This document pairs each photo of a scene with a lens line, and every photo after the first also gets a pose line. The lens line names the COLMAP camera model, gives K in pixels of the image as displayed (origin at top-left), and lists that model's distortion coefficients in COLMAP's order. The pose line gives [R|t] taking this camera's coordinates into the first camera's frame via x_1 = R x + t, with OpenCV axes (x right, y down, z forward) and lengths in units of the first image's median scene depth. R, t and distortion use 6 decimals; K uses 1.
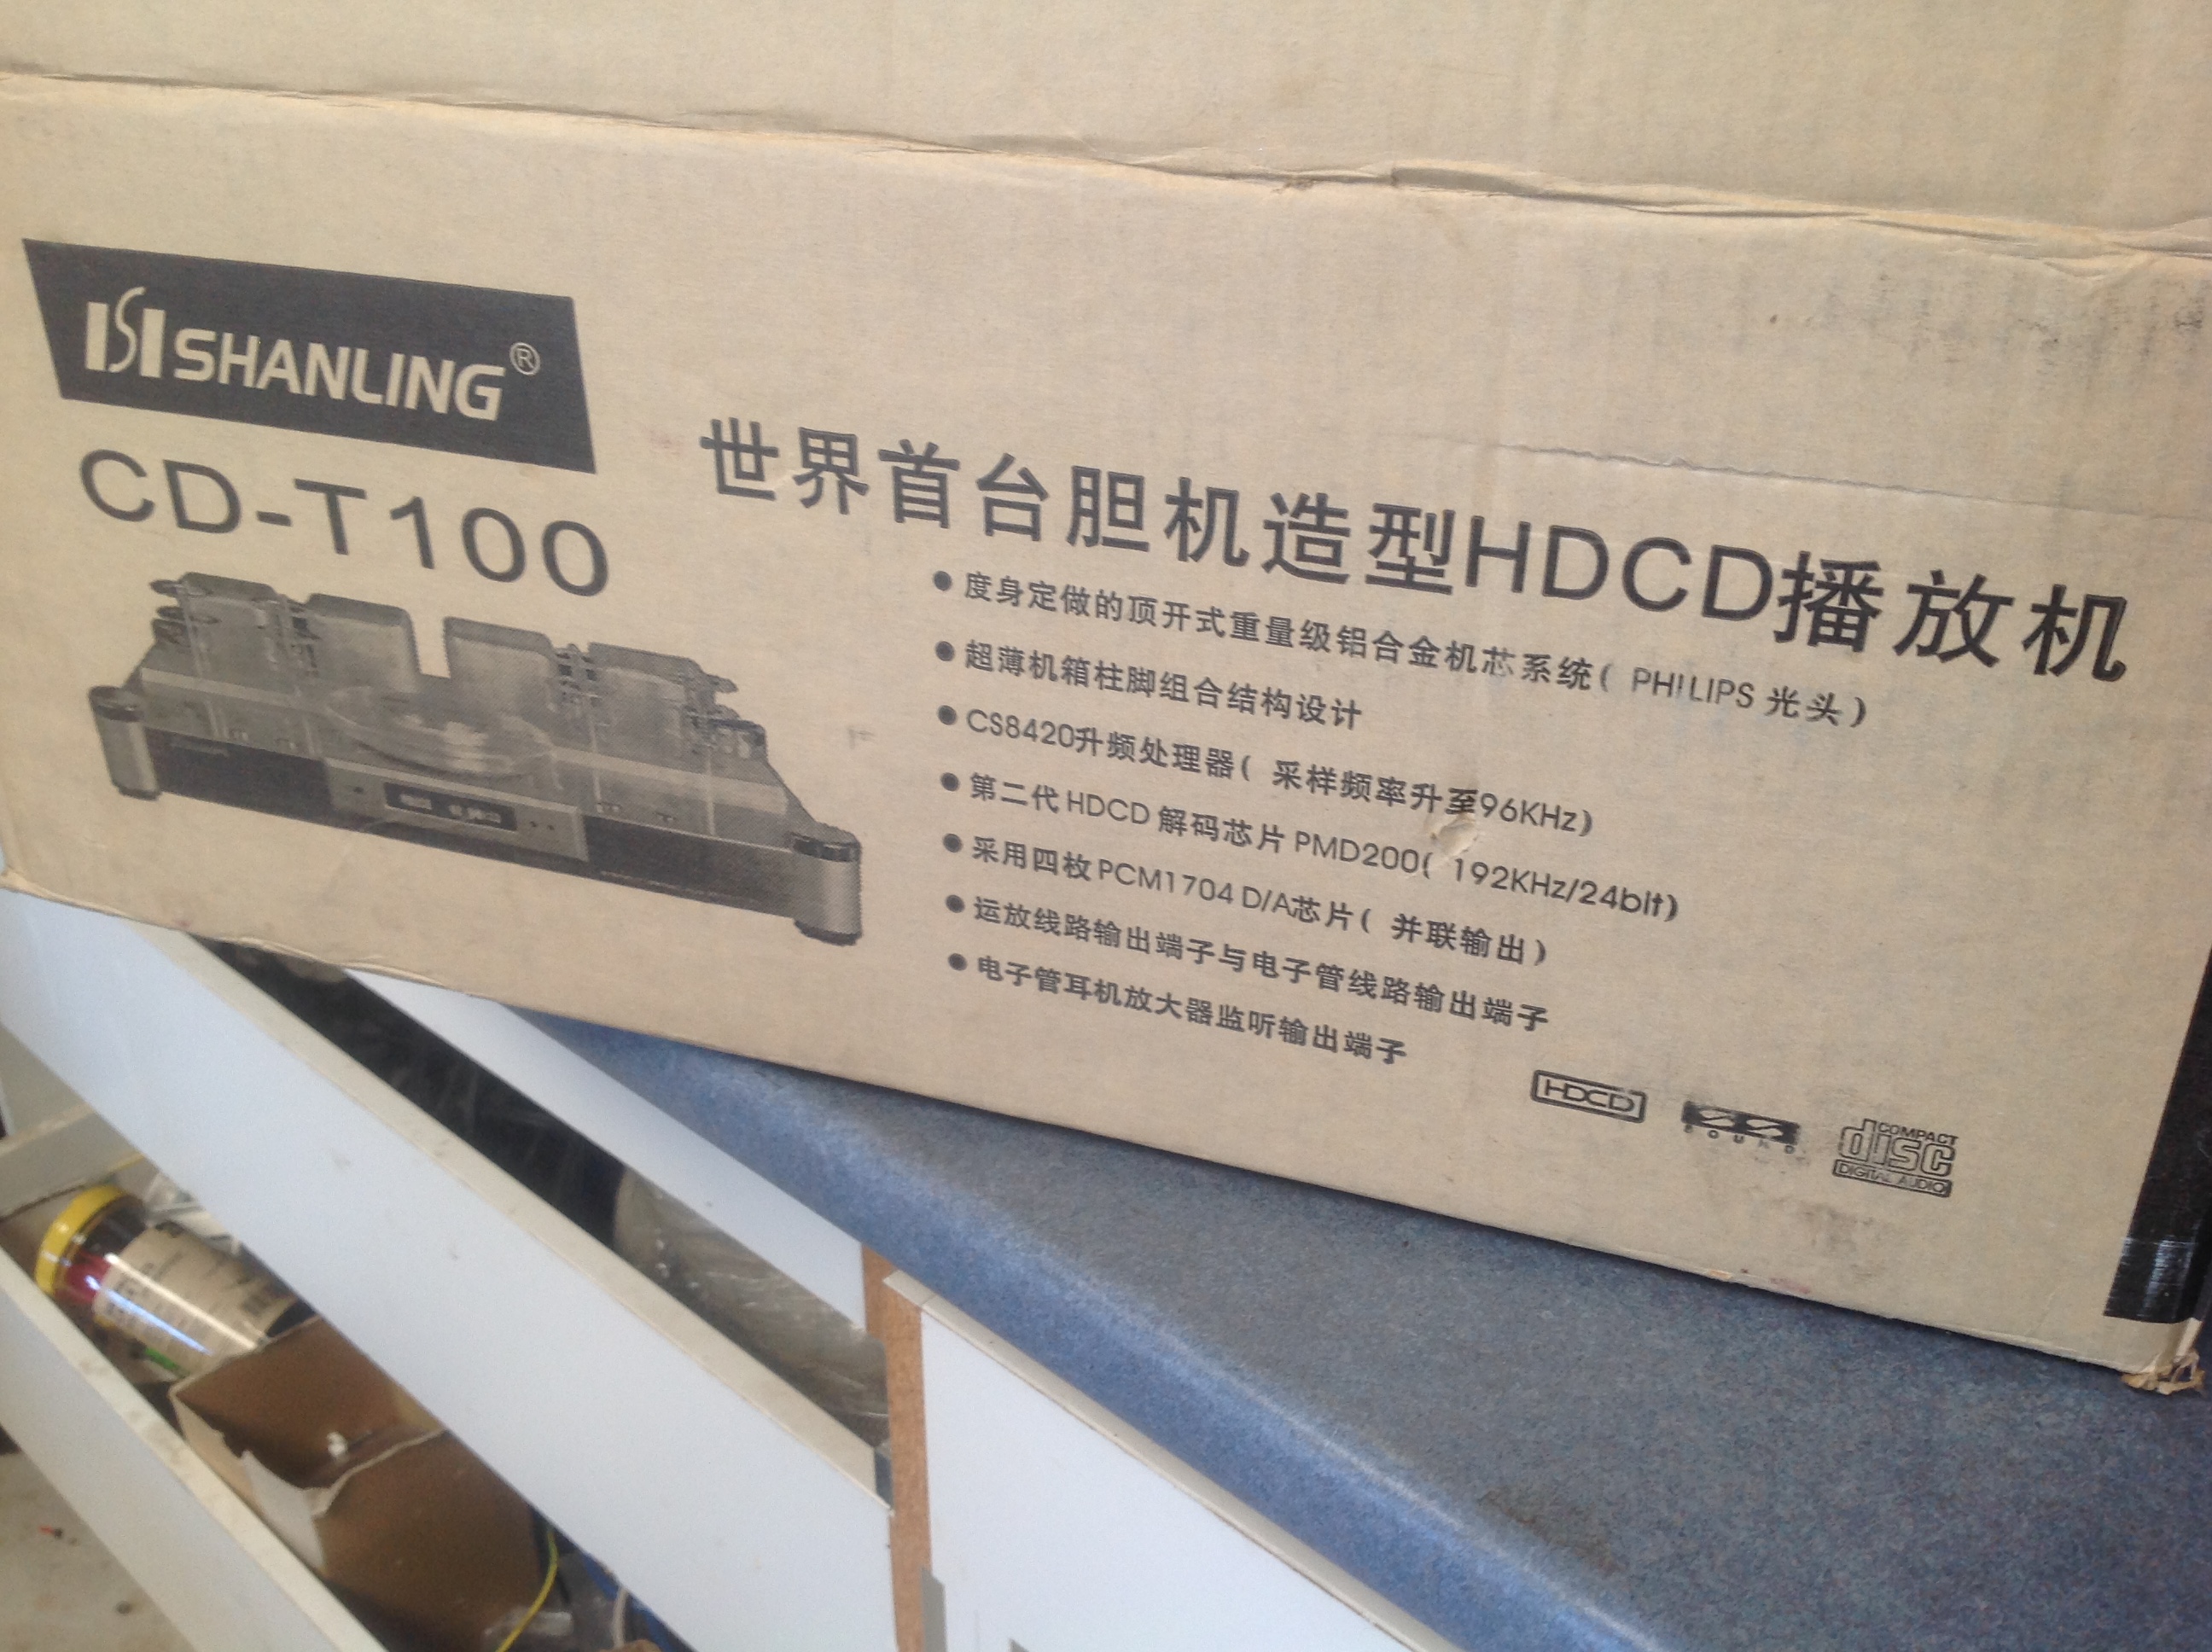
lens RADIAL K [[2148.3, 0, 1062.6], [0, 2148.3, 822.0], [0, 0, 1]] dist [0.133623, -0.452032]
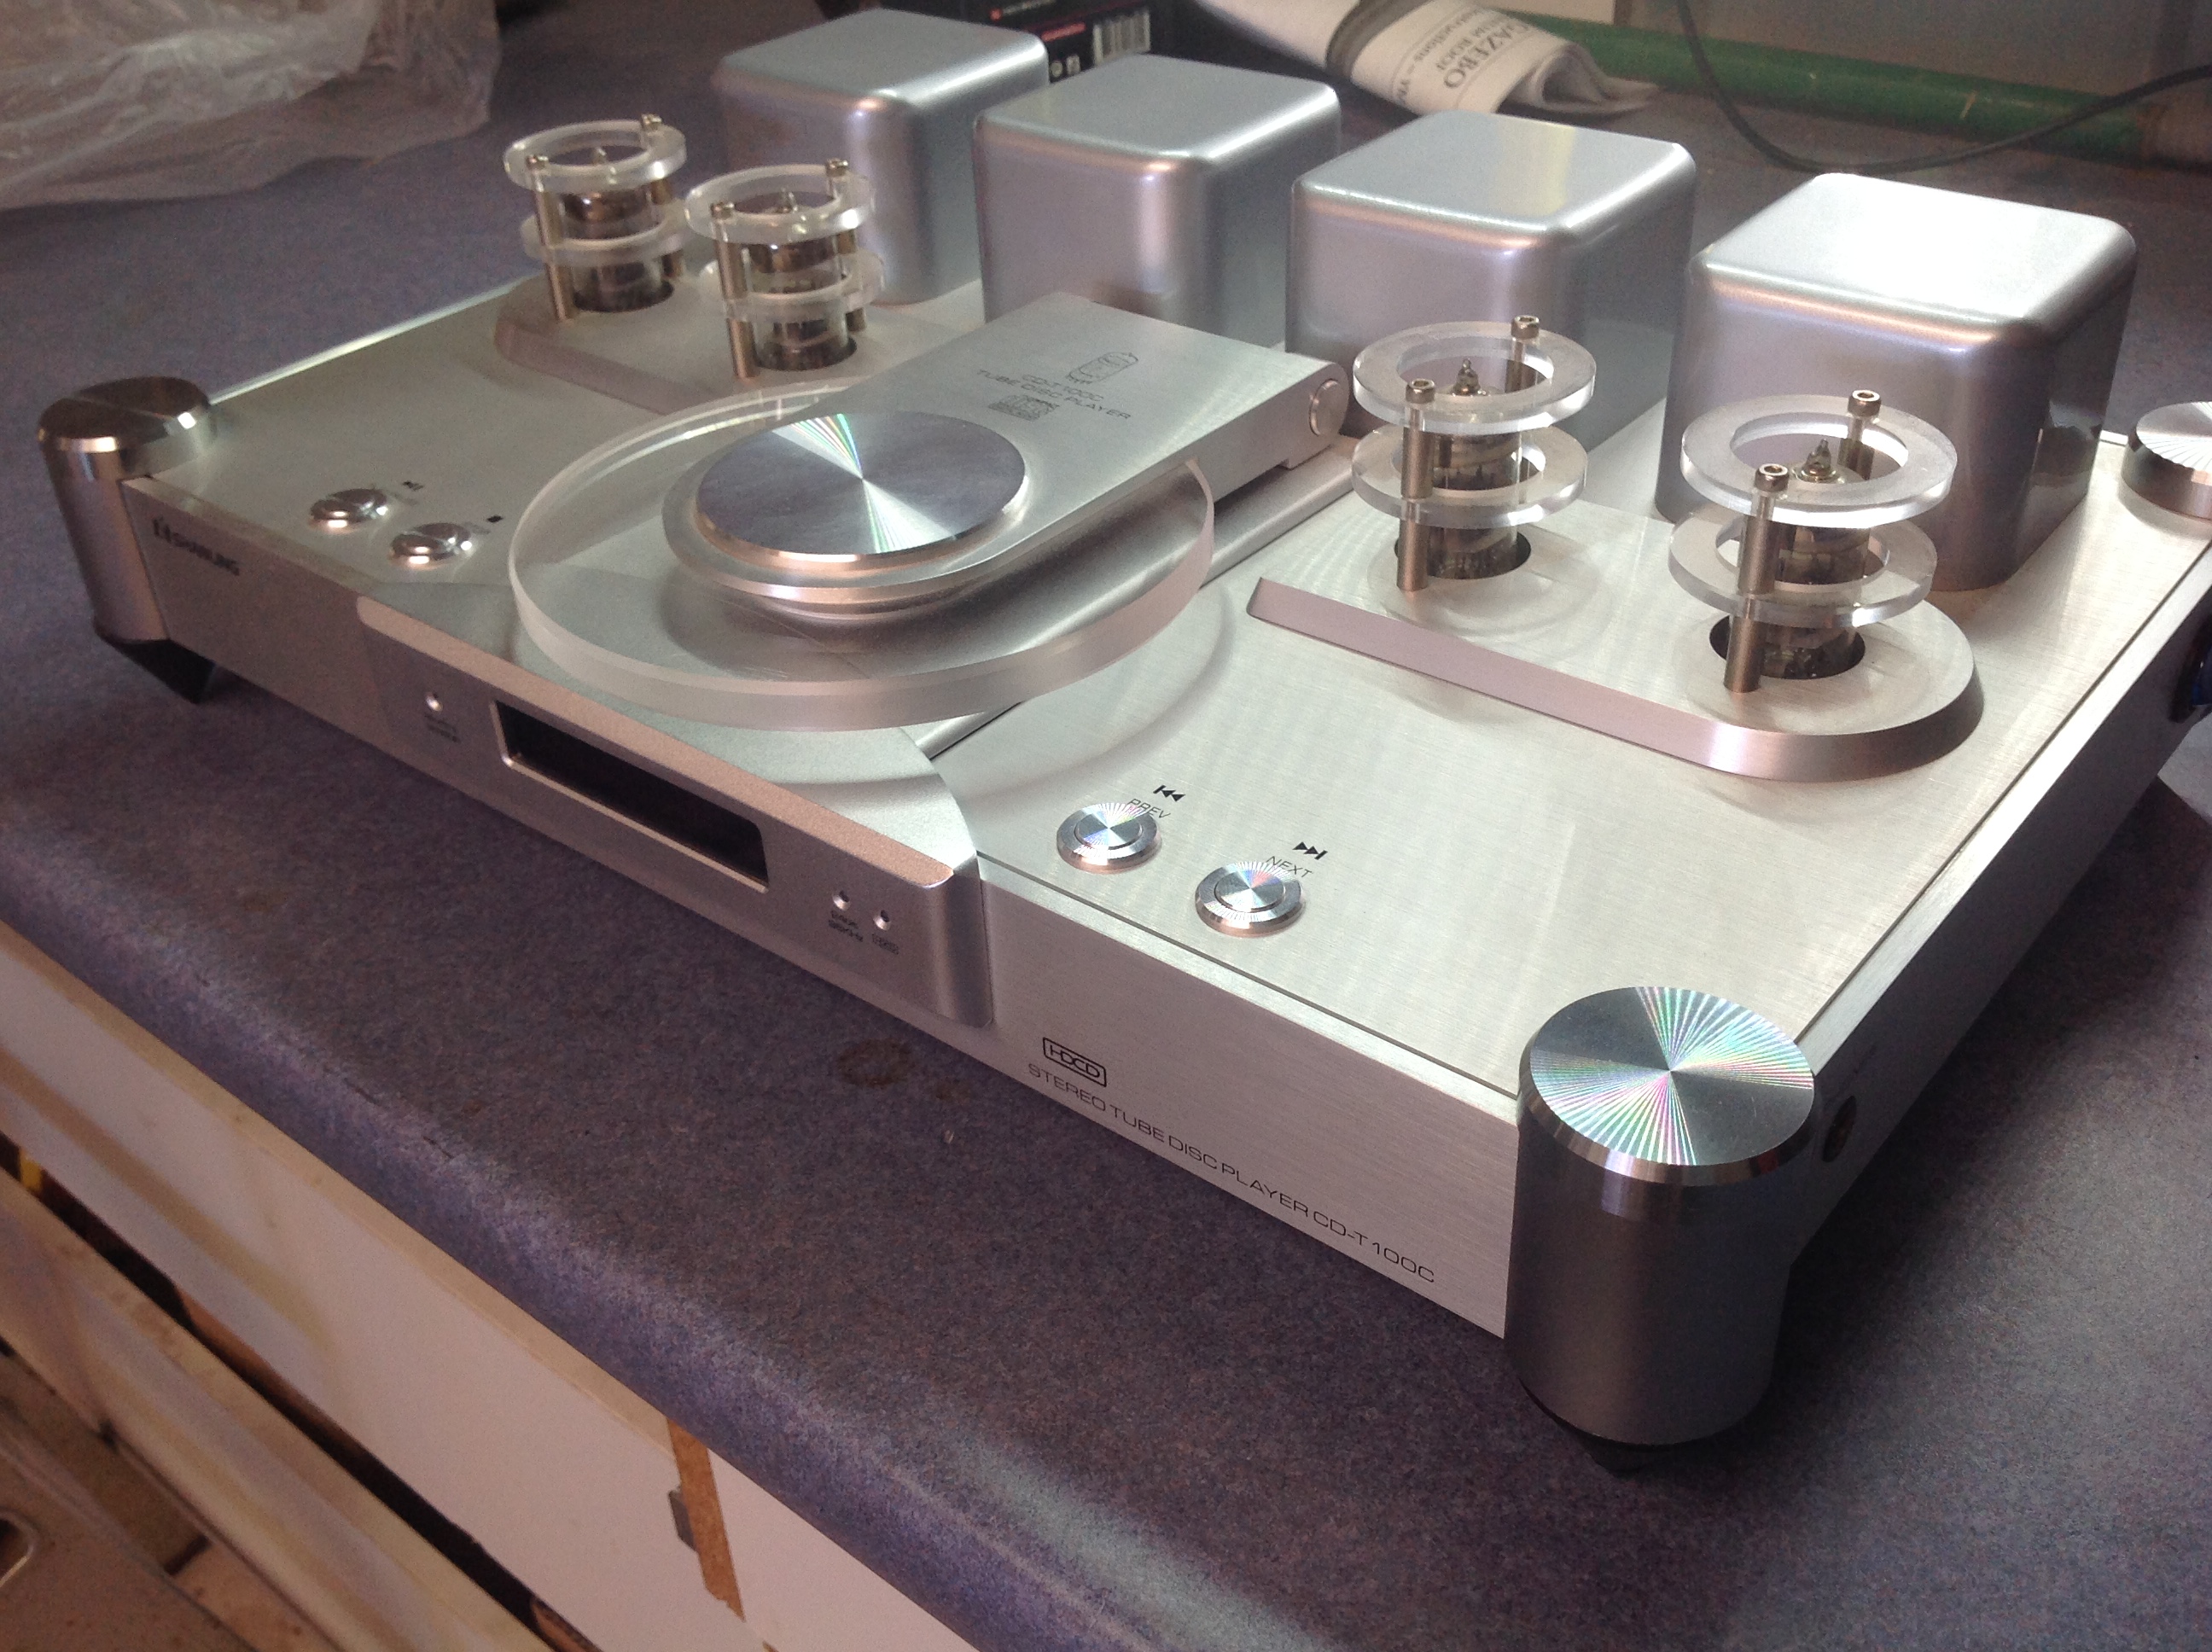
lens RADIAL K [[2140.7, 0, 1106.0], [0, 2140.7, 826.0], [0, 0, 1]] dist [0.135911, -0.466426]
pose [[0.997265, -0.068421, 0.027952, 0.116515], [0.065103, 0.992227, 0.106050, -0.082441], [-0.034991, -0.103940, 0.993968, 0.222989]]
